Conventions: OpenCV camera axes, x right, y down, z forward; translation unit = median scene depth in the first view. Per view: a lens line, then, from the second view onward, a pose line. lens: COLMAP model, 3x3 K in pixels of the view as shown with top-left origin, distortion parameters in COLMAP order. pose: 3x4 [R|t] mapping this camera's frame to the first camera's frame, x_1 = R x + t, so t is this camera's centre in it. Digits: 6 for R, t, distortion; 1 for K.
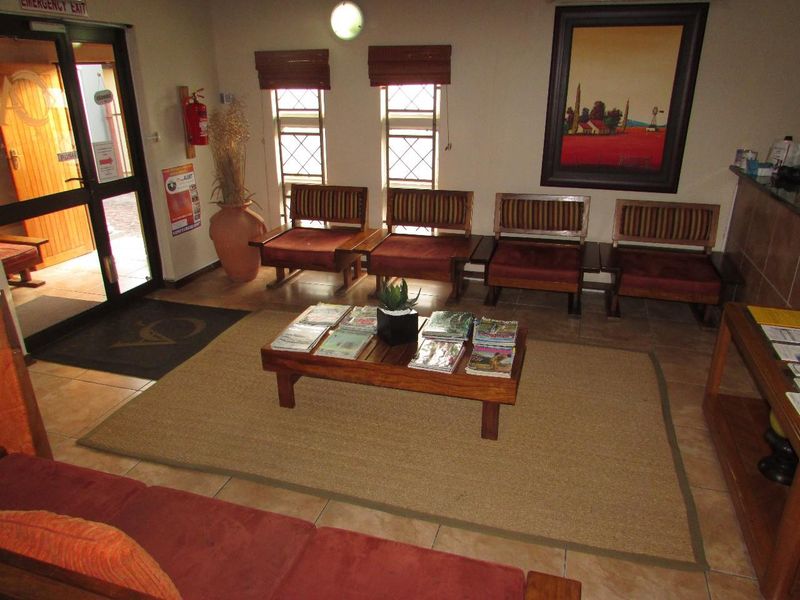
lens RADIAL K [[579.1, 0, 398.6], [0, 579.1, 300.2], [0, 0, 1]] dist [0.003585, 0.016922]
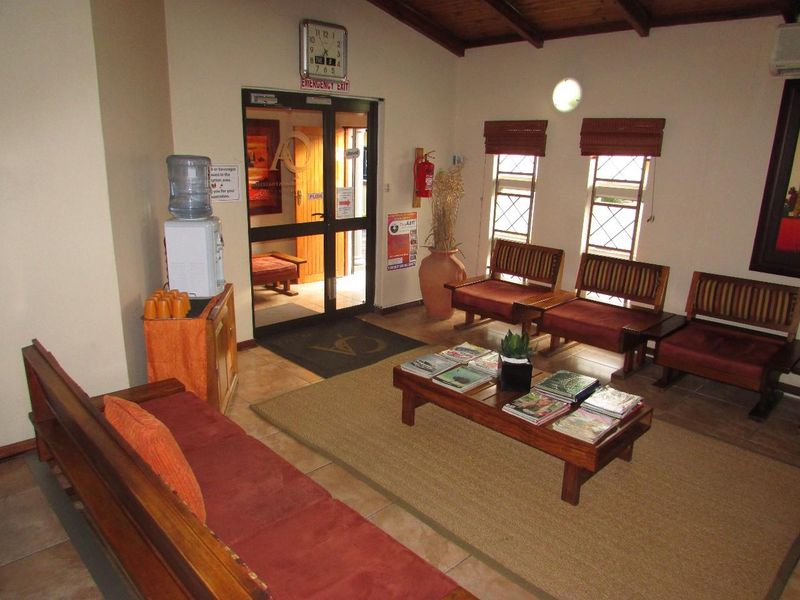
lens RADIAL K [[579.1, 0, 404.4], [0, 579.1, 300.2], [0, 0, 1]] dist [0.003585, 0.016922]
pose [[0.882258, 0.158330, -0.443343, 0.179562], [-0.205506, 0.976808, -0.060115, 0.012821], [0.423542, 0.144146, 0.894334, -0.027708]]
